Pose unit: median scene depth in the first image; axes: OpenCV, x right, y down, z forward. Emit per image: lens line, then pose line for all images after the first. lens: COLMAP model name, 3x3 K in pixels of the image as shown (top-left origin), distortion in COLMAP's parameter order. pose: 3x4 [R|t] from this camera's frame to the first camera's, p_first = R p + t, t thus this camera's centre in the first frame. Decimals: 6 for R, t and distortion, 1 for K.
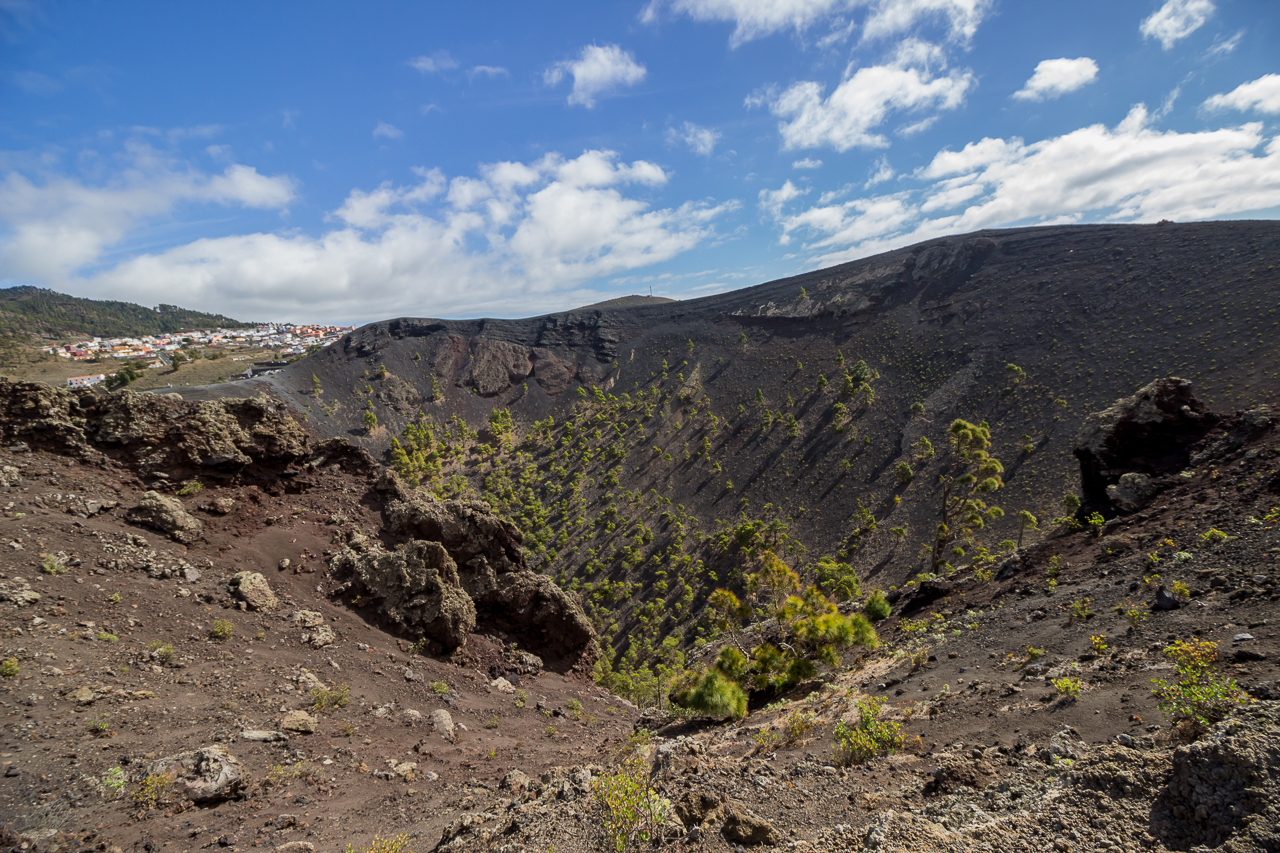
lens RADIAL K [[594.0, 0, 640.0], [0, 594.0, 426.5], [0, 0, 1]] dist [-0.002599, -0.010773]
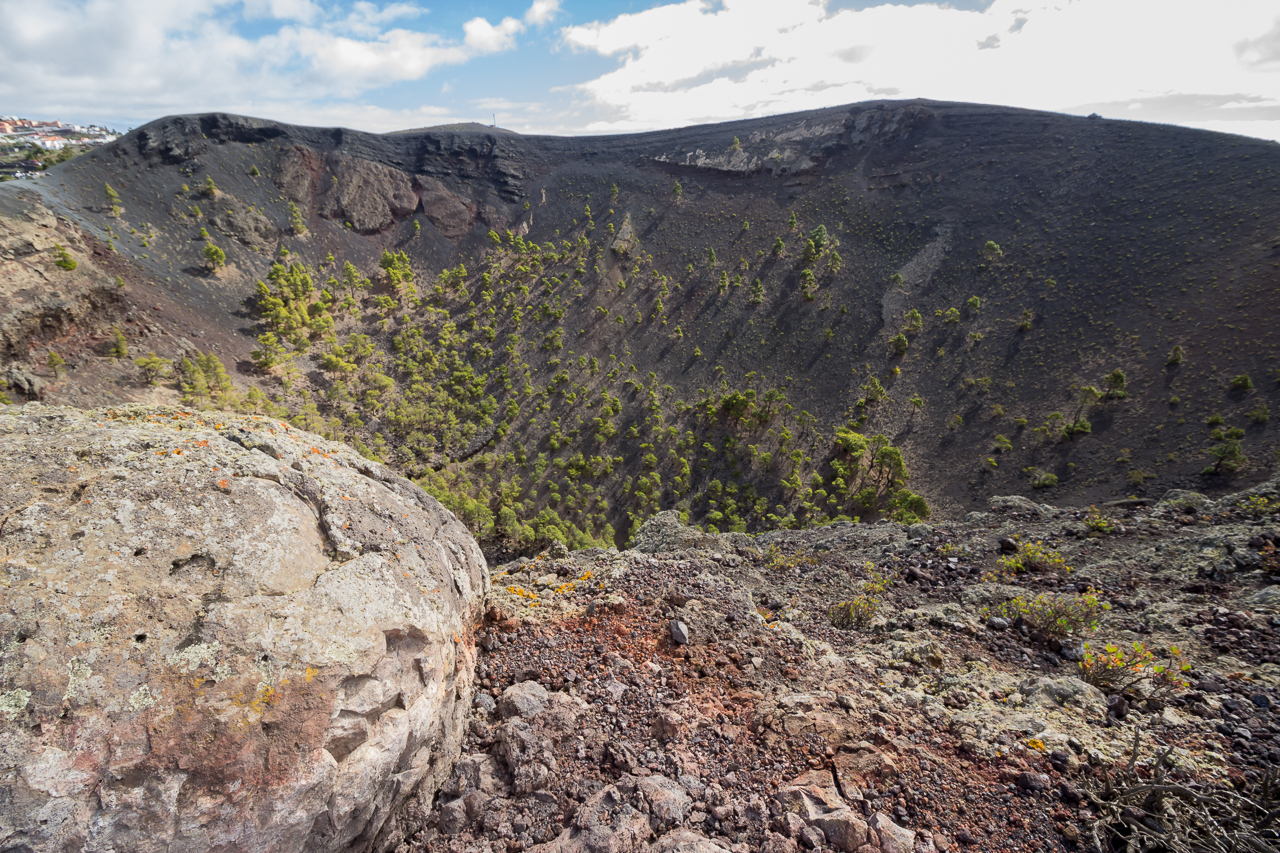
lens RADIAL K [[594.0, 0, 640.0], [0, 594.0, 426.5], [0, 0, 1]] dist [-0.002599, -0.010773]
pose [[0.945989, -0.027116, 0.323064, -0.202583], [-0.048768, 0.973256, 0.224489, 0.005355], [-0.320511, -0.228119, 0.919366, 0.107908]]
